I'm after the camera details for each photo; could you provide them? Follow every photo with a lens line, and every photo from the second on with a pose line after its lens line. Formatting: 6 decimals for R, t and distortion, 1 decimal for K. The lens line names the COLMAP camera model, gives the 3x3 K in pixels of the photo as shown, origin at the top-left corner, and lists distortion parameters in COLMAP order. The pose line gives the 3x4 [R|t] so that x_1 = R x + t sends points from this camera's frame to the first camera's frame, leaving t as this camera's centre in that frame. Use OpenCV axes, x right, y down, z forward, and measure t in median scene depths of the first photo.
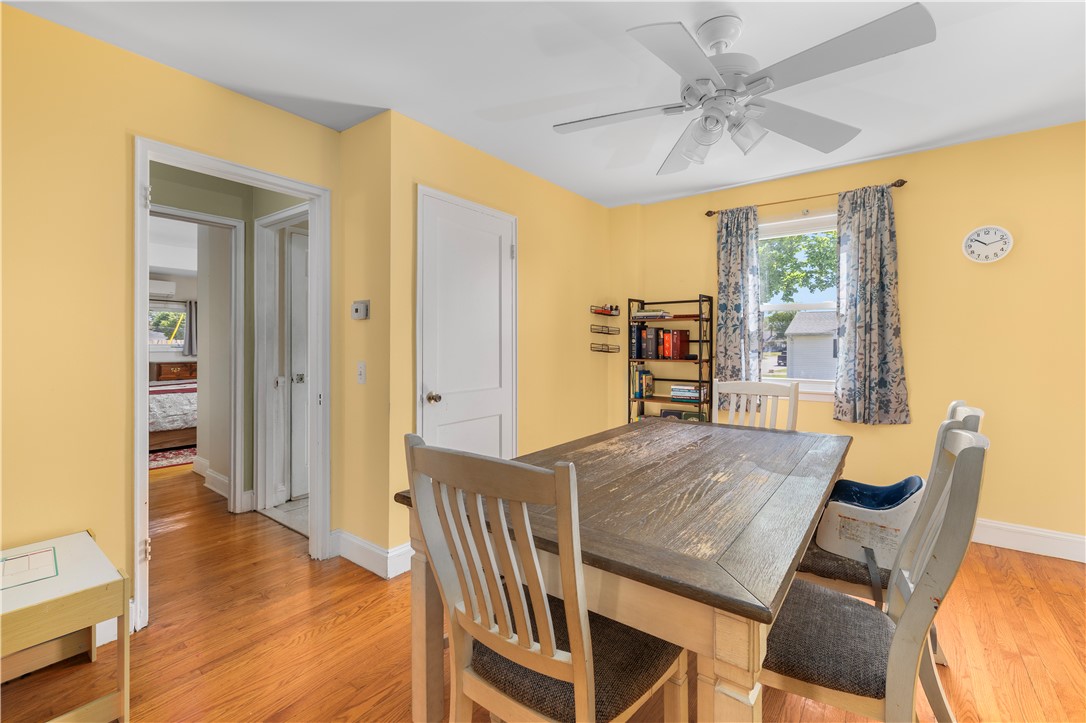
lens RADIAL K [[471.3, 0, 539.8], [0, 471.3, 341.6], [0, 0, 1]] dist [0.000280, 0.000088]
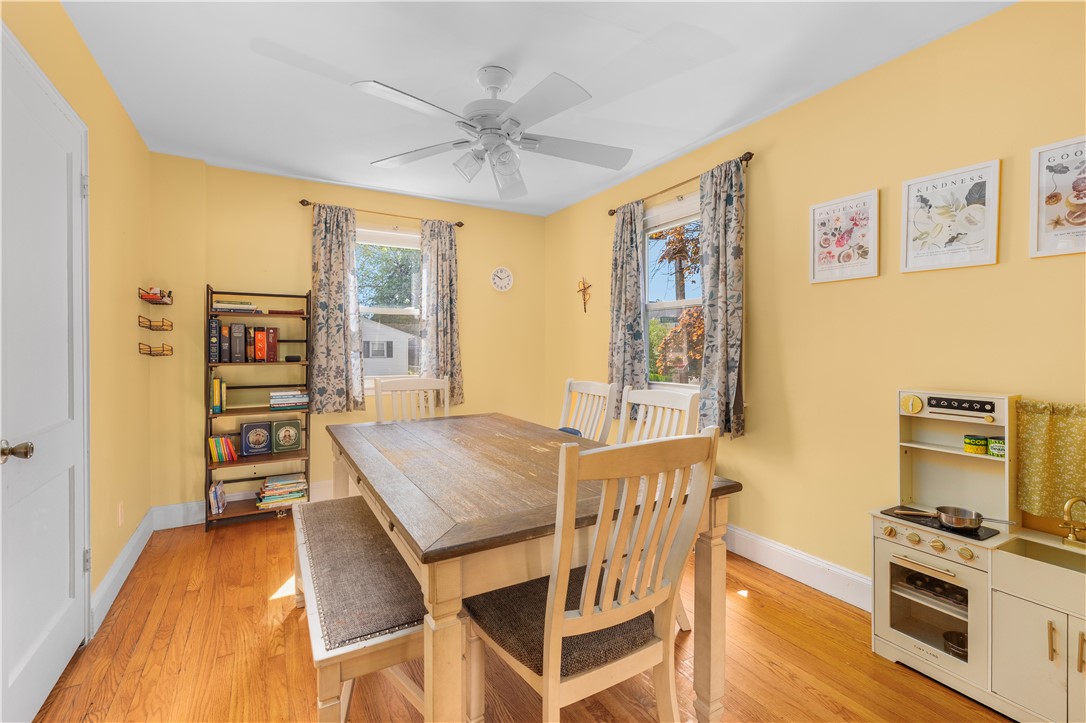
lens RADIAL K [[487.7, 0, 534.3], [0, 487.7, 350.4], [0, 0, 1]] dist [0.001317, 0.000885]
pose [[0.391057, -0.009942, 0.920313, -0.359334], [-0.006431, 0.999888, 0.013534, 0.001647], [-0.920344, -0.011211, 0.390949, 0.218526]]
